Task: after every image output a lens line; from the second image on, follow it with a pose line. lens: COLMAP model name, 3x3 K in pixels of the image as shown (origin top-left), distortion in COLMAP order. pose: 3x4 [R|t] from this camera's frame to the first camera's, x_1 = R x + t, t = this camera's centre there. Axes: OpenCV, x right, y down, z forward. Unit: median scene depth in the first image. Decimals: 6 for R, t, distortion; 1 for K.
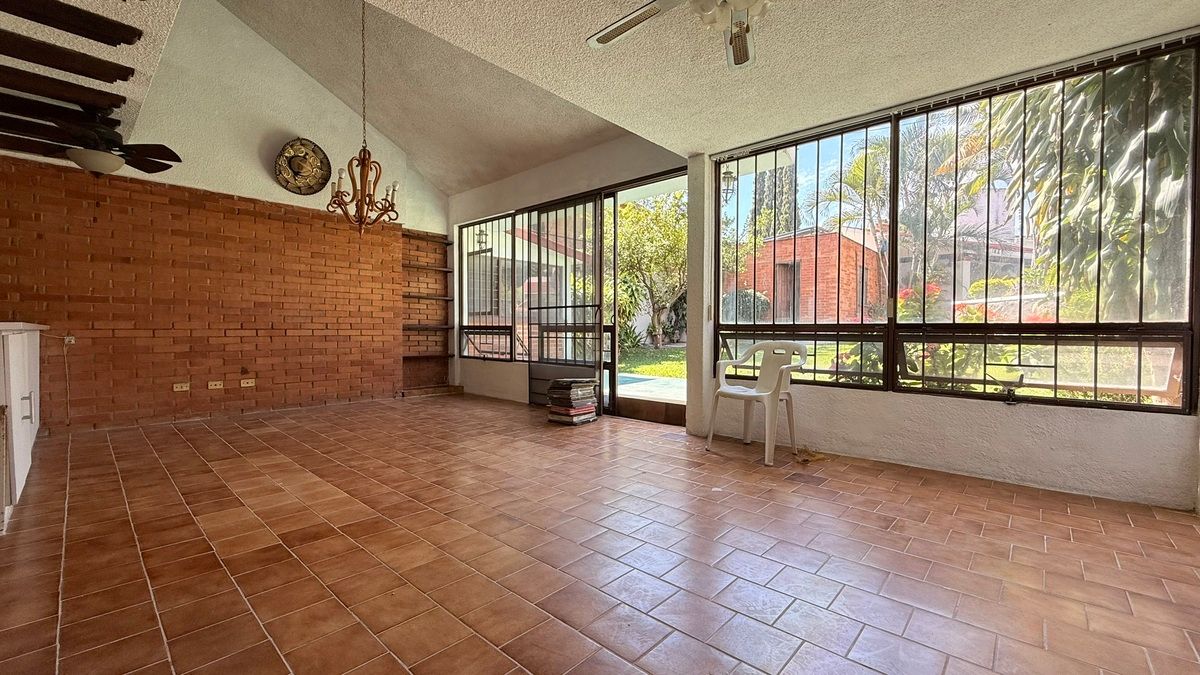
lens RADIAL K [[479.5, 0, 600.7], [0, 479.5, 340.1], [0, 0, 1]] dist [-0.000320, 0.000053]
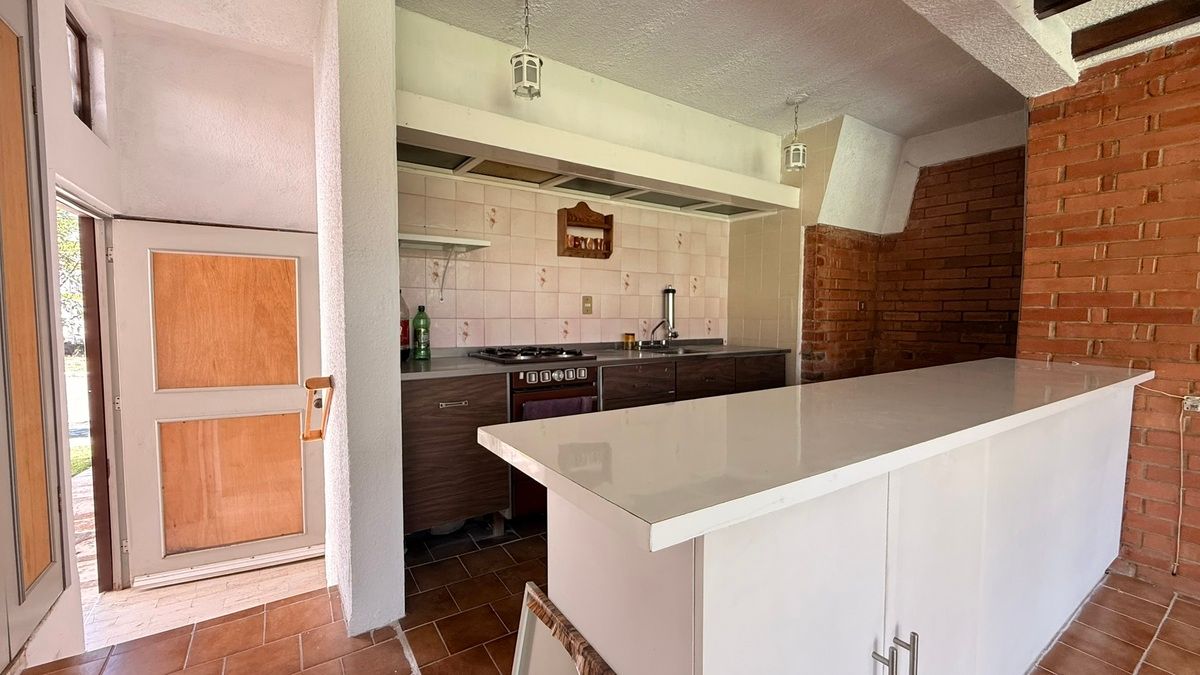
lens RADIAL K [[479.5, 0, 599.8], [0, 479.5, 337.3], [0, 0, 1]] dist [-0.000320, 0.000053]
pose [[-0.241765, 0.046839, -0.969204, -0.413595], [-0.031676, 0.997921, 0.056129, -0.060073], [0.969818, 0.044271, -0.239778, 0.439369]]
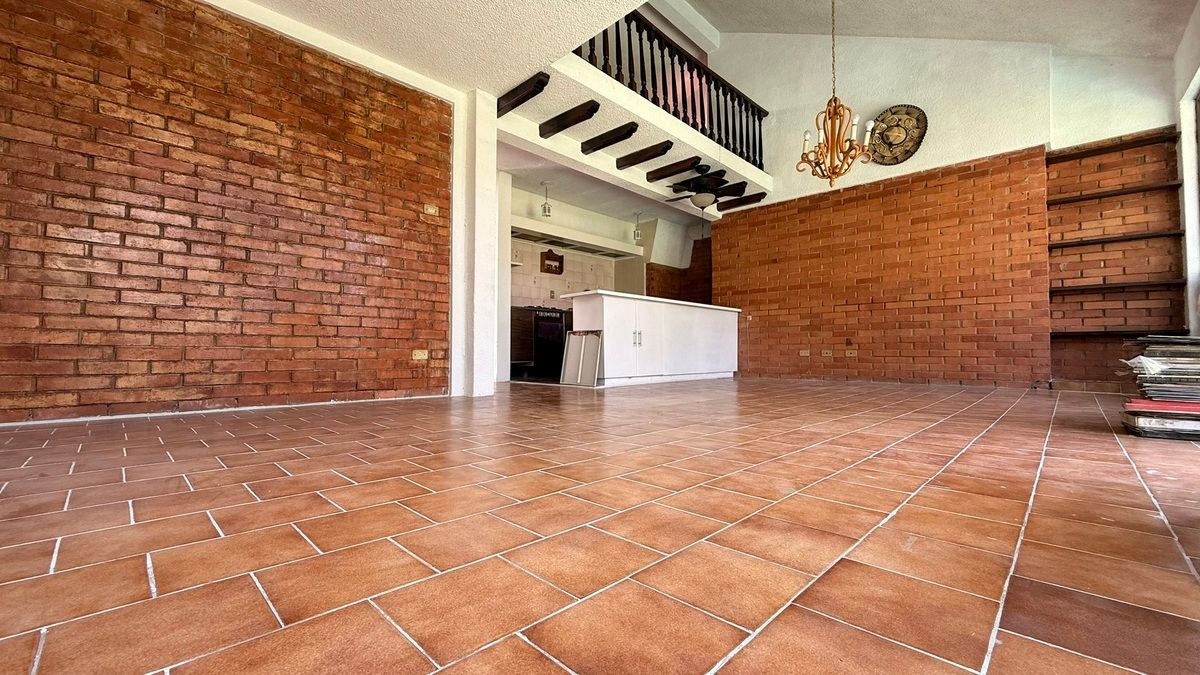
lens RADIAL K [[479.5, 0, 599.3], [0, 479.5, 340.6], [0, 0, 1]] dist [-0.000320, 0.000053]
pose [[-0.040494, -0.029153, -0.998754, 0.388132], [-0.026650, 0.999250, -0.028087, 0.106880], [0.998824, 0.025480, -0.041241, 0.470600]]
